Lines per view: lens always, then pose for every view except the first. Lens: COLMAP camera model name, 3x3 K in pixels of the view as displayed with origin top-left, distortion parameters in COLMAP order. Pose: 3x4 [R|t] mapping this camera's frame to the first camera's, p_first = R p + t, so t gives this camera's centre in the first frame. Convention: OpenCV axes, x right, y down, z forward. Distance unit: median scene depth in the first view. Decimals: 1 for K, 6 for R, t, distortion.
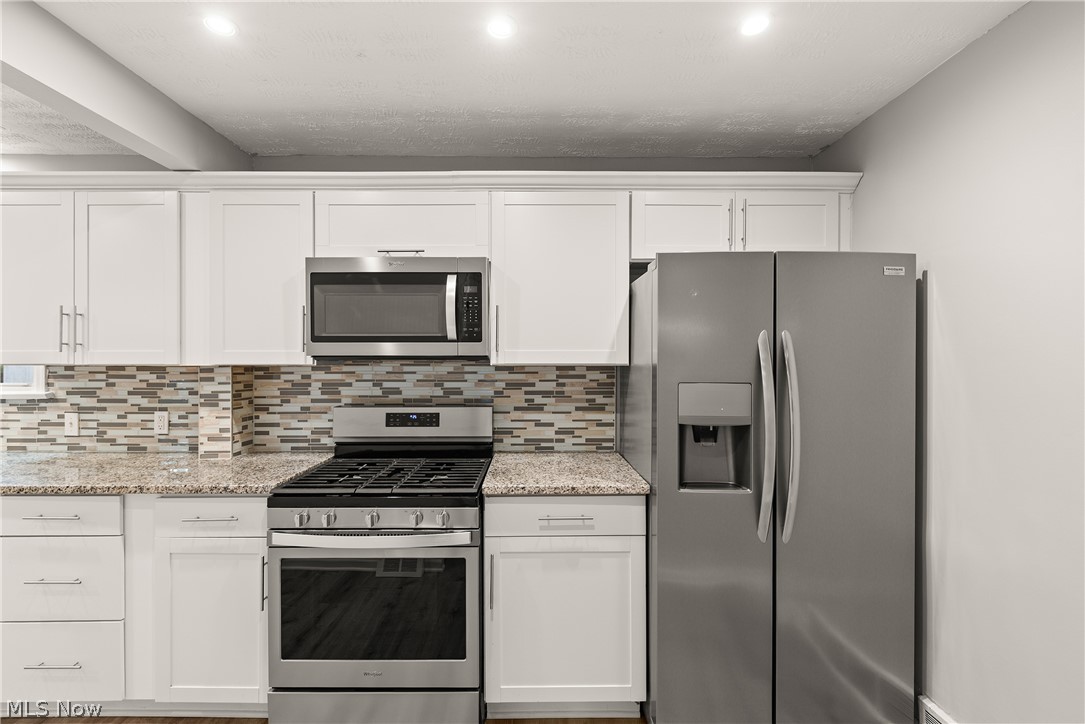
lens RADIAL K [[476.1, 0, 535.6], [0, 476.1, 361.7], [0, 0, 1]] dist [0.003615, -0.003941]
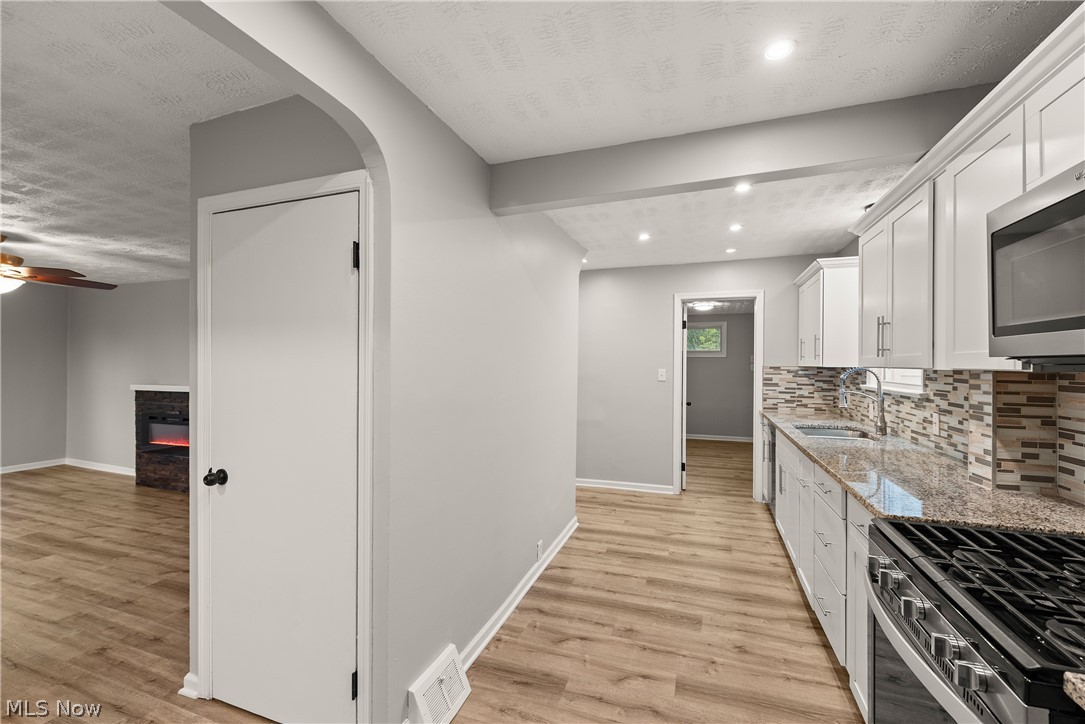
lens RADIAL K [[461.0, 0, 540.8], [0, 461.0, 364.8], [0, 0, 1]] dist [0.007005, -0.004218]
pose [[-0.338128, 0.001752, -0.941098, 0.312004], [-0.003701, 0.999988, 0.003191, -0.001171], [0.941093, 0.004562, -0.338118, 0.543336]]
